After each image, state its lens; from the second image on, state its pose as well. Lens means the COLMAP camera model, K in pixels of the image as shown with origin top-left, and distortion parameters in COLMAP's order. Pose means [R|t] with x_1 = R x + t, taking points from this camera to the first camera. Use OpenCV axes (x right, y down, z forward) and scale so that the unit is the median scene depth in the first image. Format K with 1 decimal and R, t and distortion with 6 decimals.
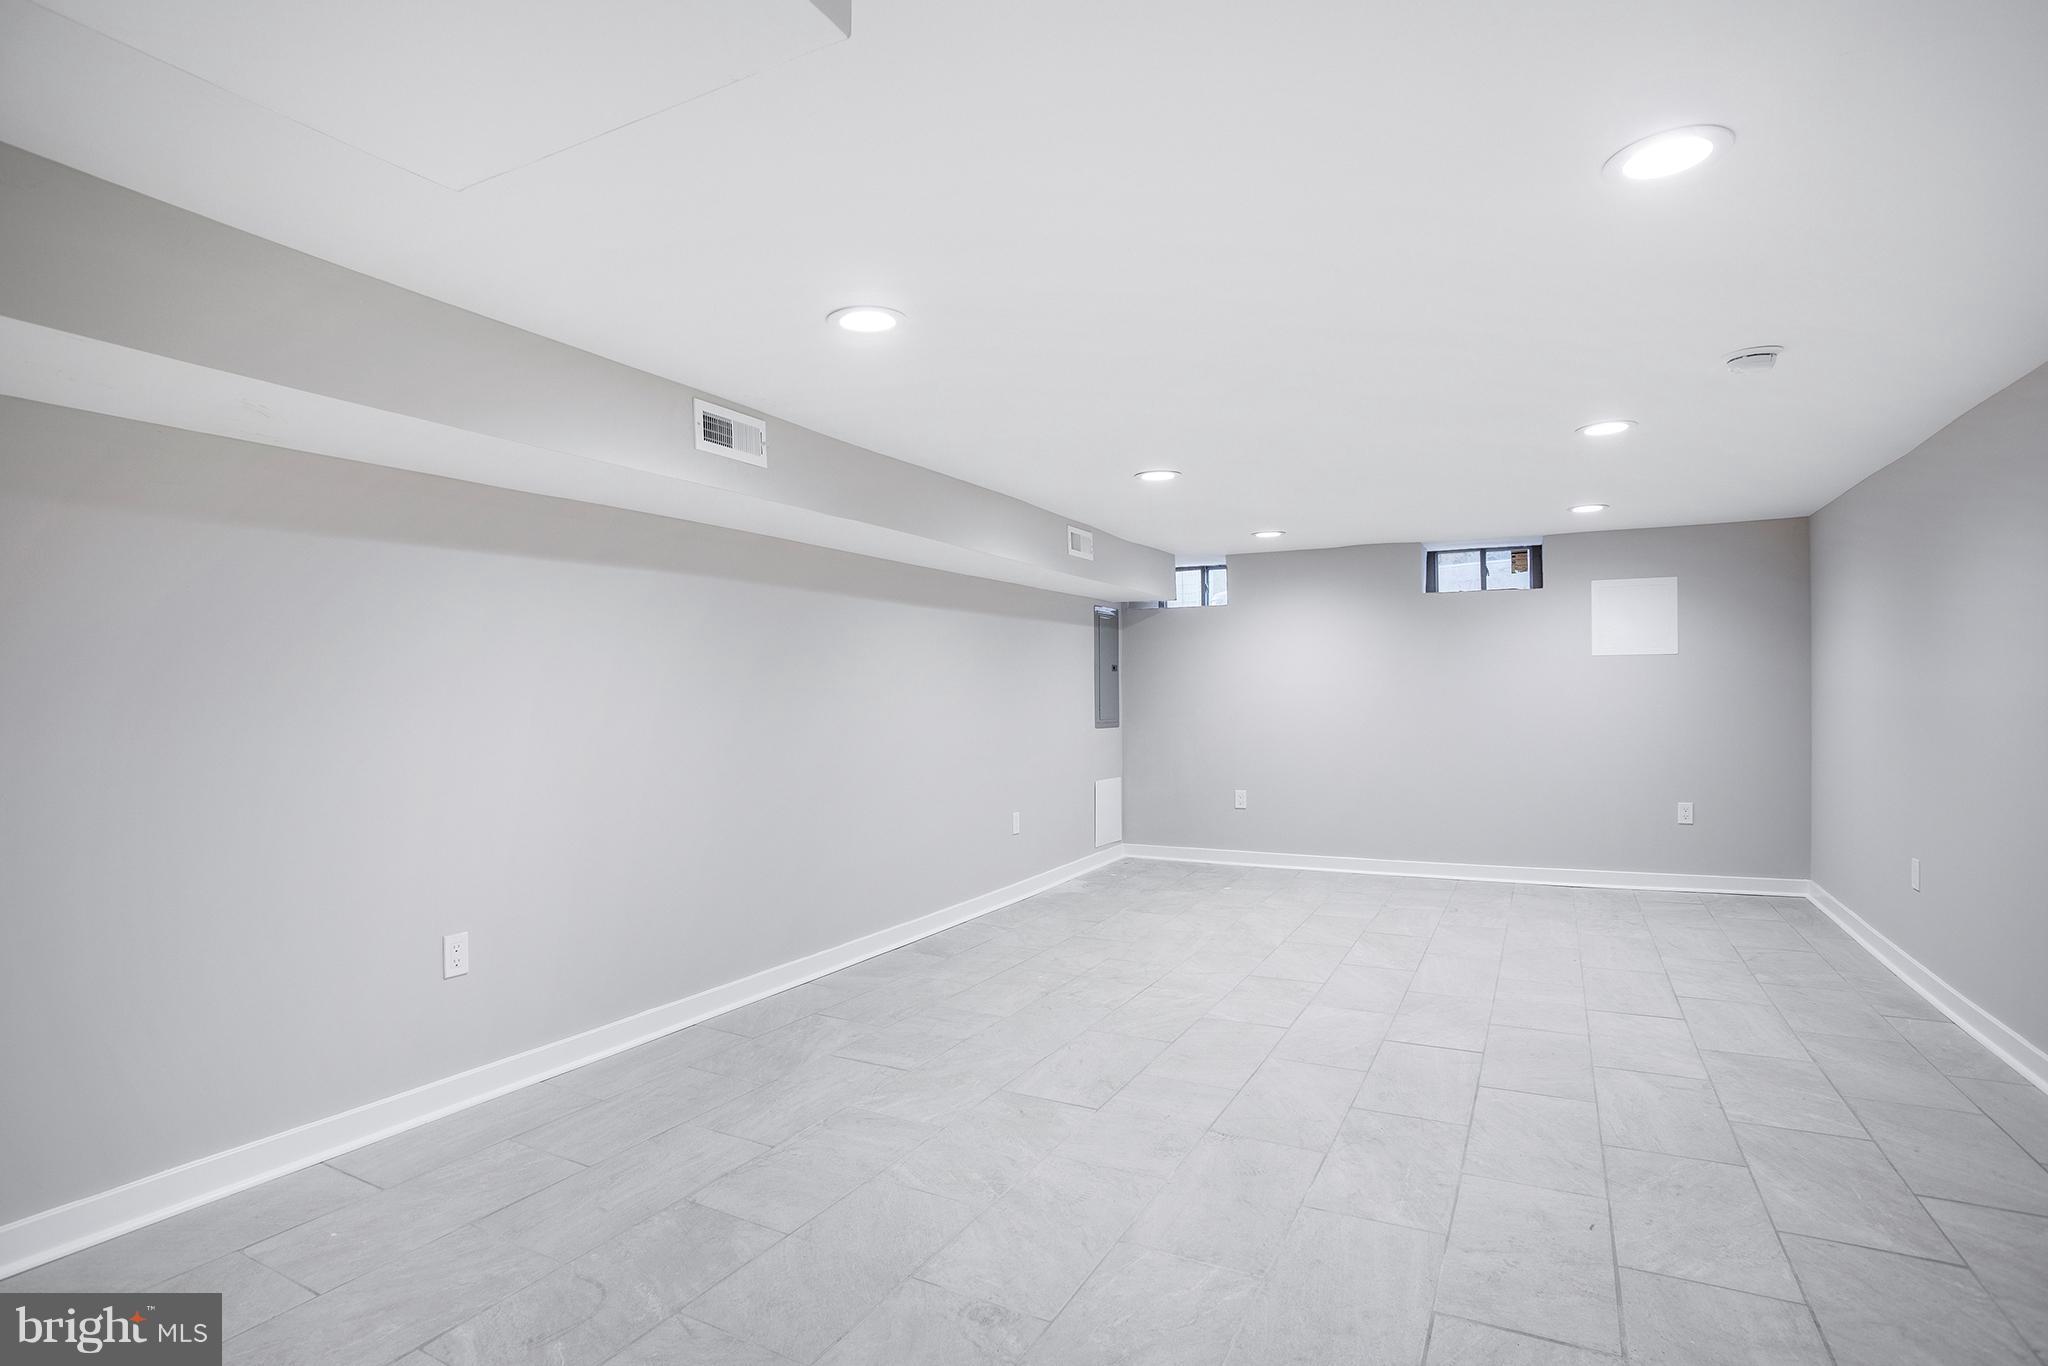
lens RADIAL K [[1020.8, 0, 1018.6], [0, 1020.8, 676.0], [0, 0, 1]] dist [-0.086203, 0.034393]
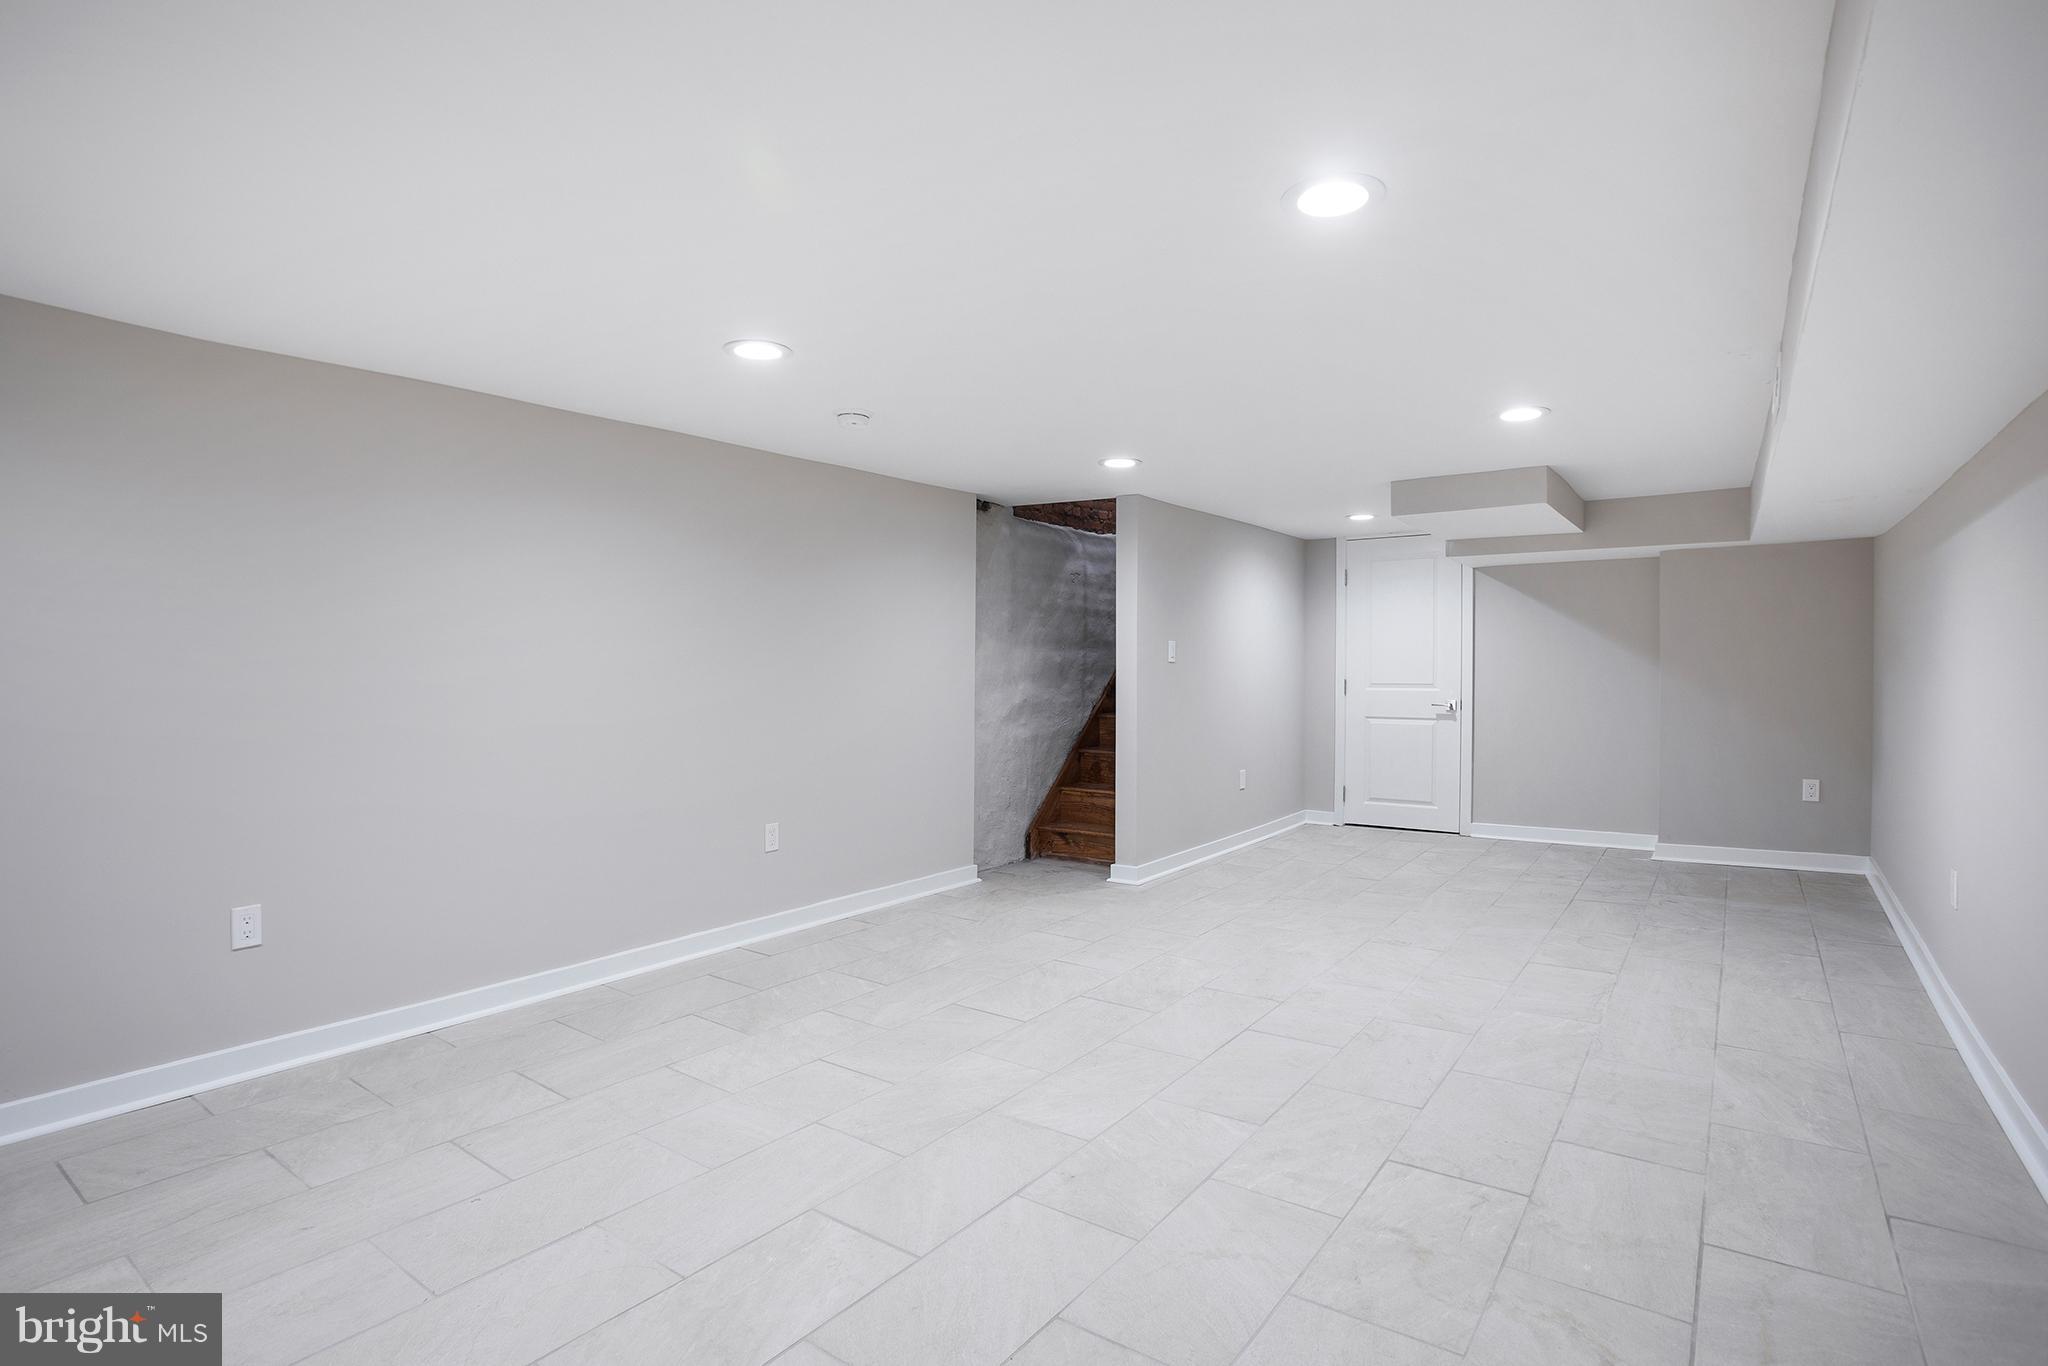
lens RADIAL K [[1020.8, 0, 1018.6], [0, 1020.8, 676.0], [0, 0, 1]] dist [-0.086203, 0.034393]
pose [[-0.989349, 0.012340, 0.145036, 0.301593], [0.011051, 0.999892, -0.009687, 0.036737], [-0.145139, -0.007981, -0.989379, 2.116172]]
